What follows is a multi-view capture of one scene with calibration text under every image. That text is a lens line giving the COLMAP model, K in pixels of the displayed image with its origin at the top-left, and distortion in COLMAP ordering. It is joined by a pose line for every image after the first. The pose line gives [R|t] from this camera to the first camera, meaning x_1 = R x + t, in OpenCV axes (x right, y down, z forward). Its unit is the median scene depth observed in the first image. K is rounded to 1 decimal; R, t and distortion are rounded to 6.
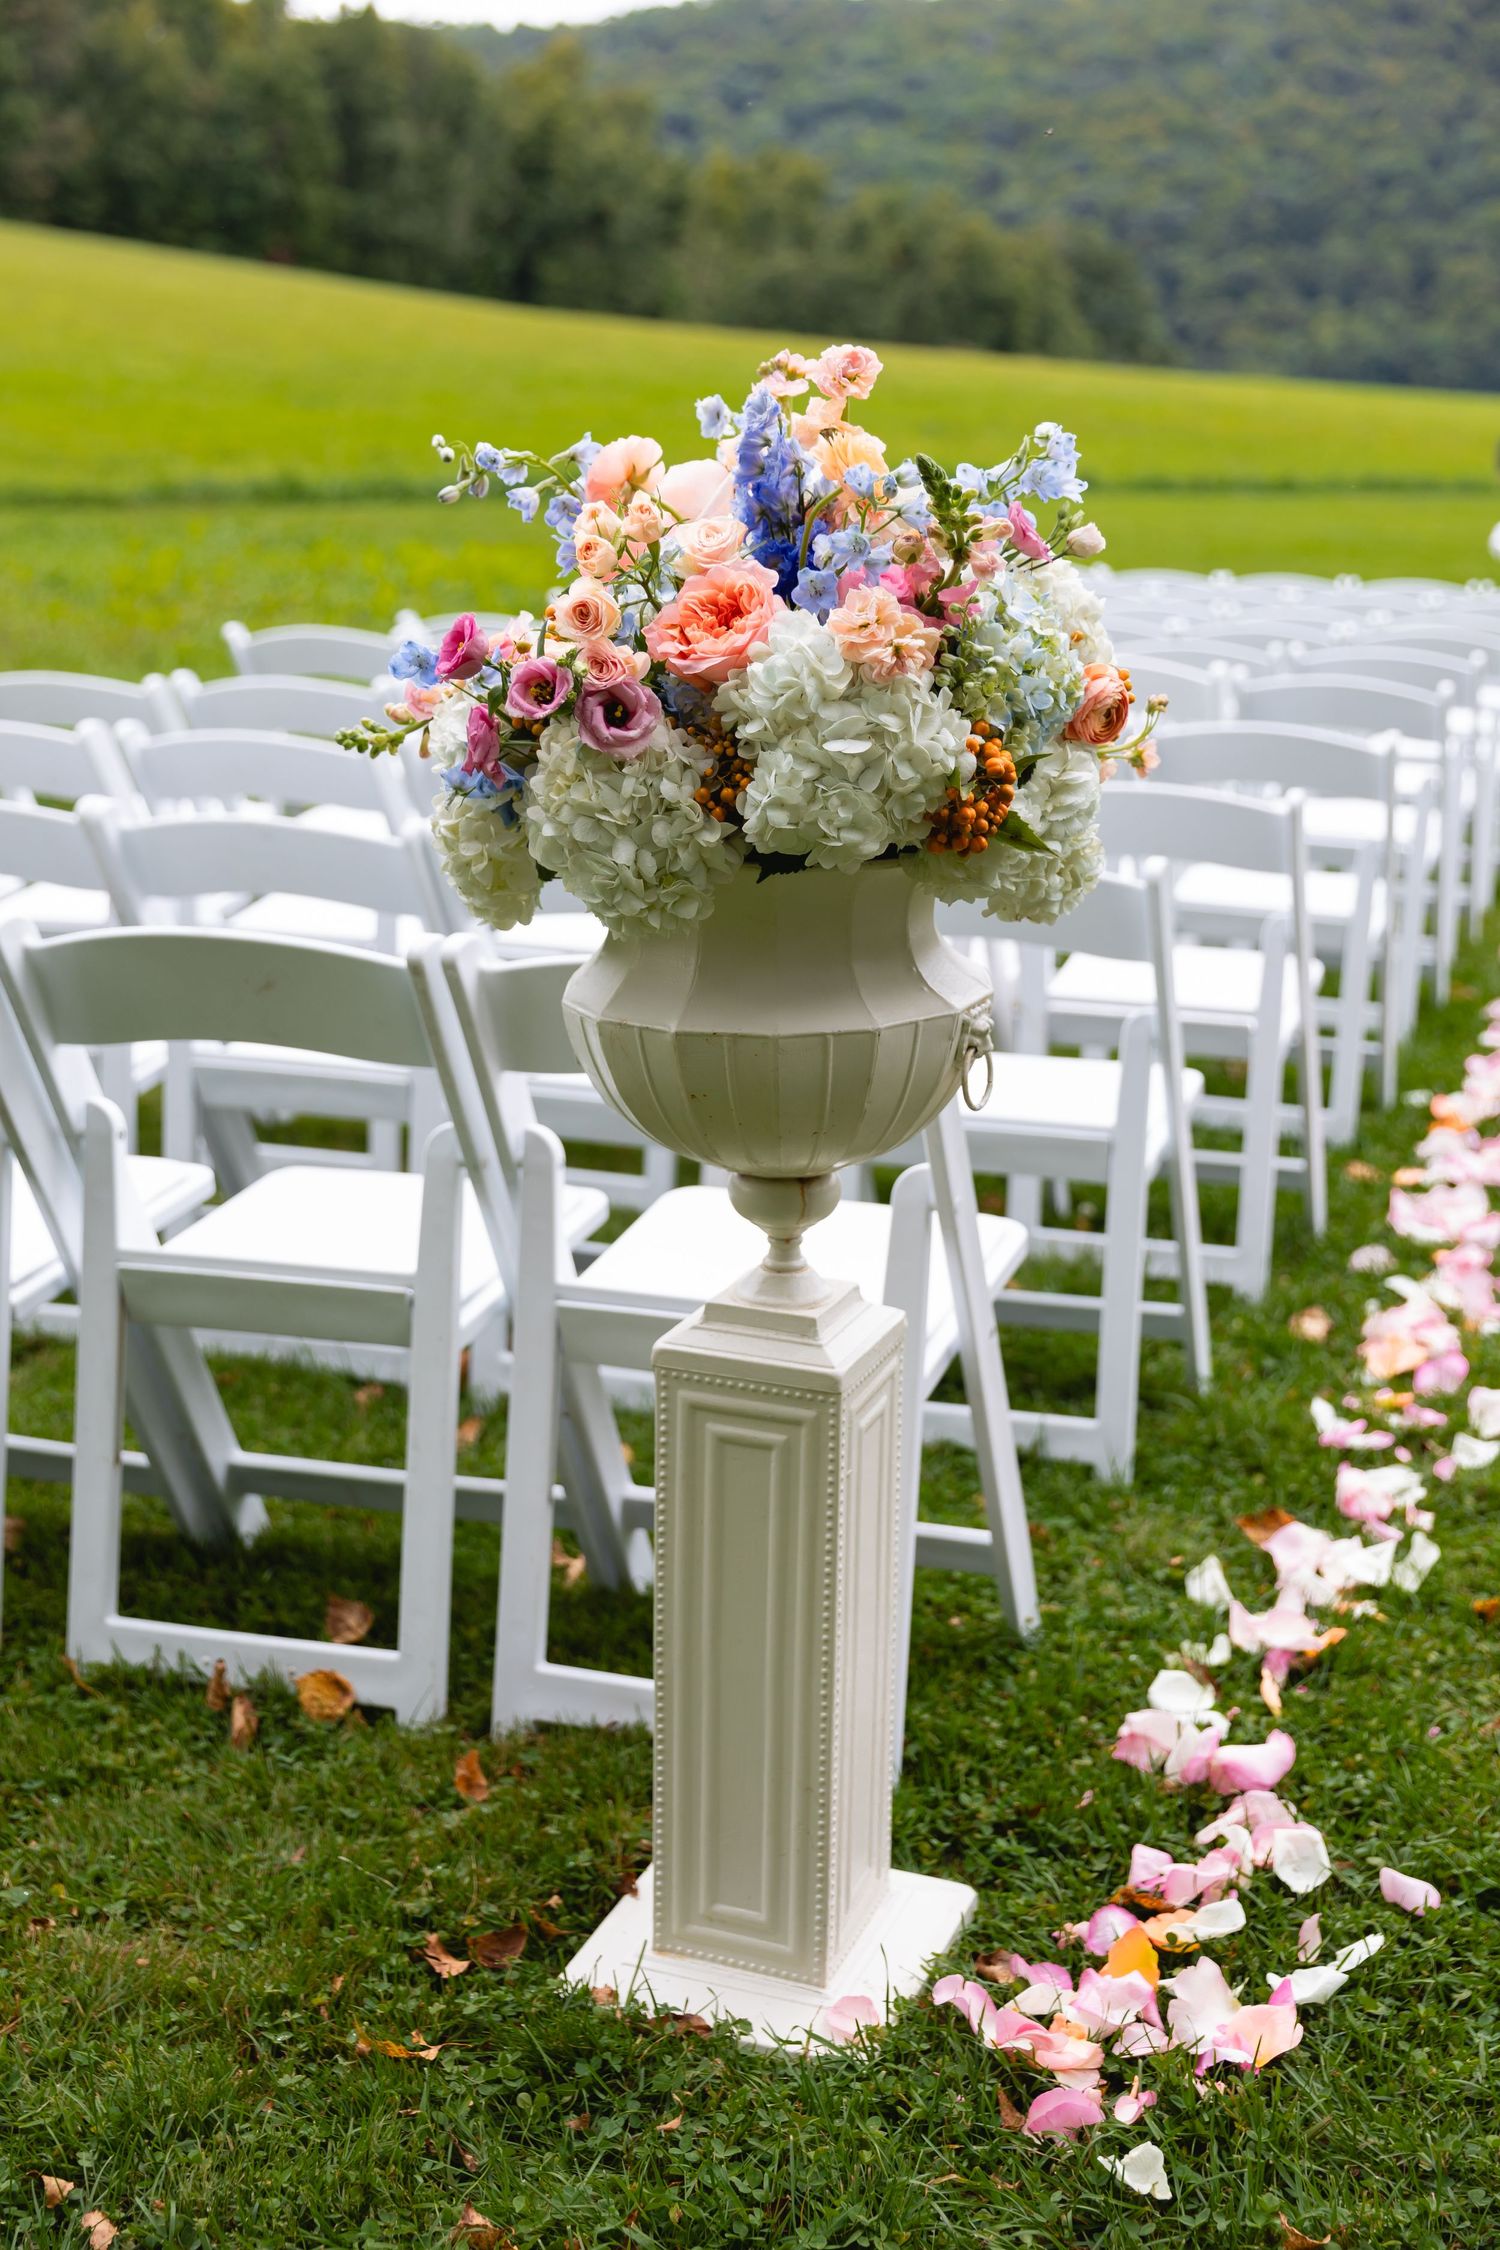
lens RADIAL K [[2872.2, 0, 868.4], [0, 2872.2, 1162.4], [0, 0, 1]] dist [-0.003390, 0.000000]
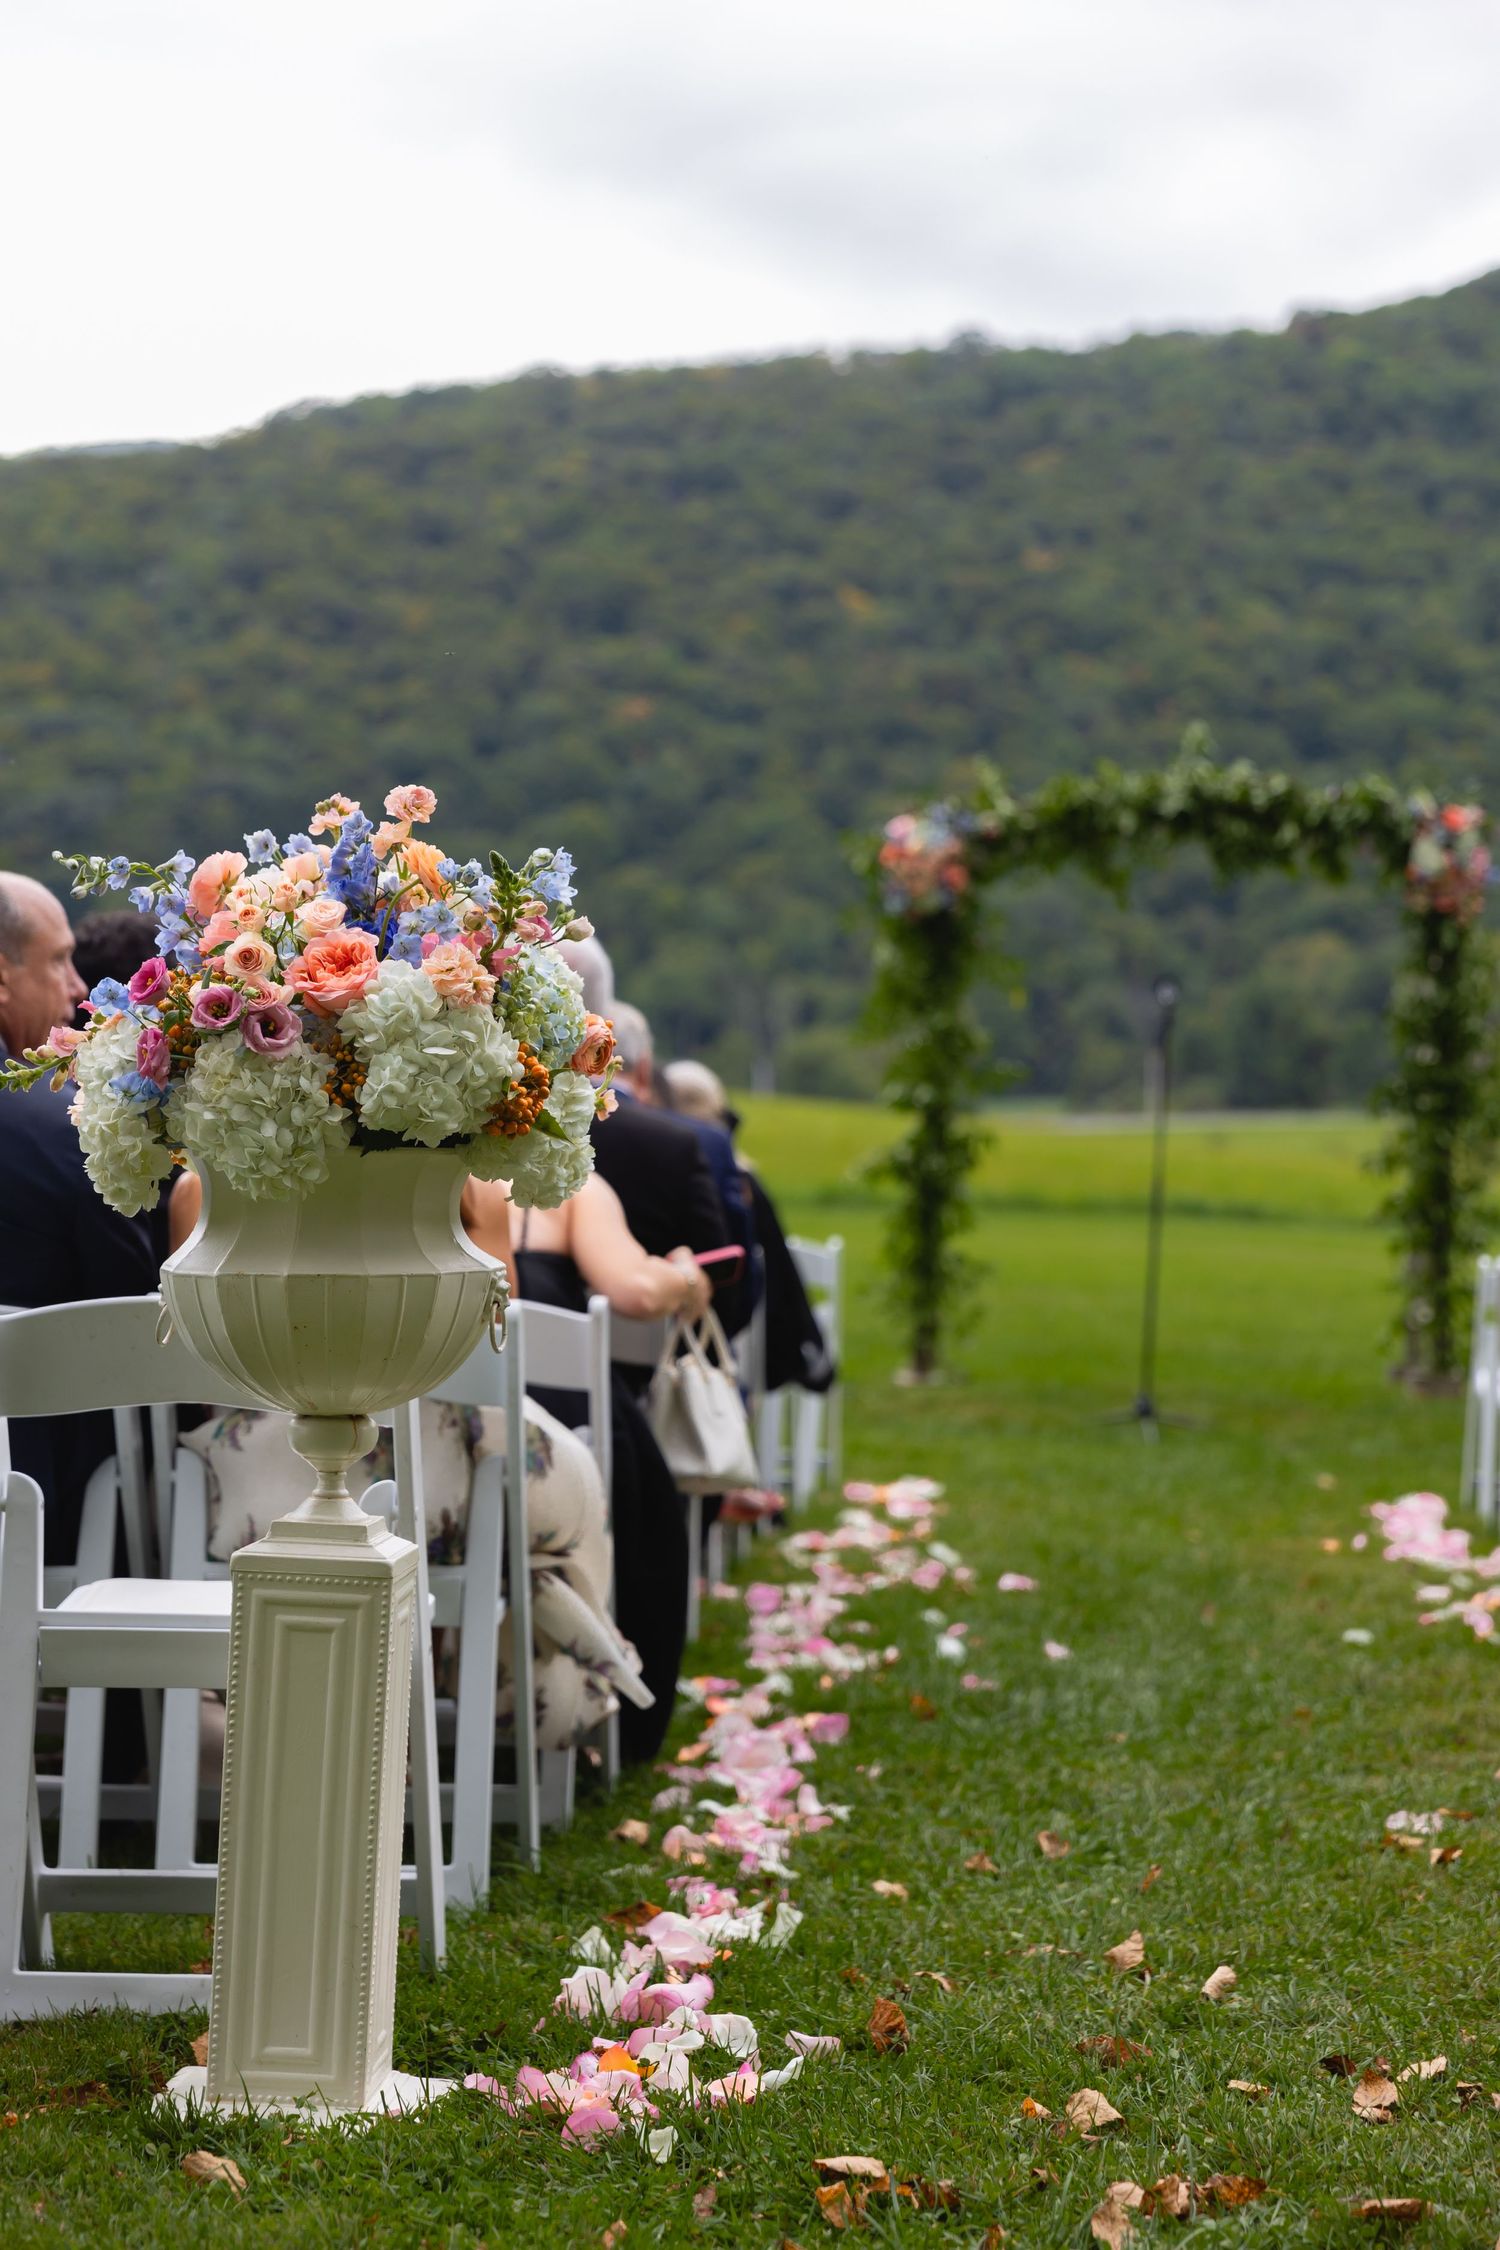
lens RADIAL K [[4714.2, 0, 750.2], [0, 4714.2, 1124.7], [0, 0, 1]] dist [-0.041000, 0.000000]
pose [[0.970099, 0.021408, 0.241762, -0.407280], [0.039693, 0.968697, -0.245051, 0.450885], [-0.239440, 0.247320, 0.938883, -1.167972]]
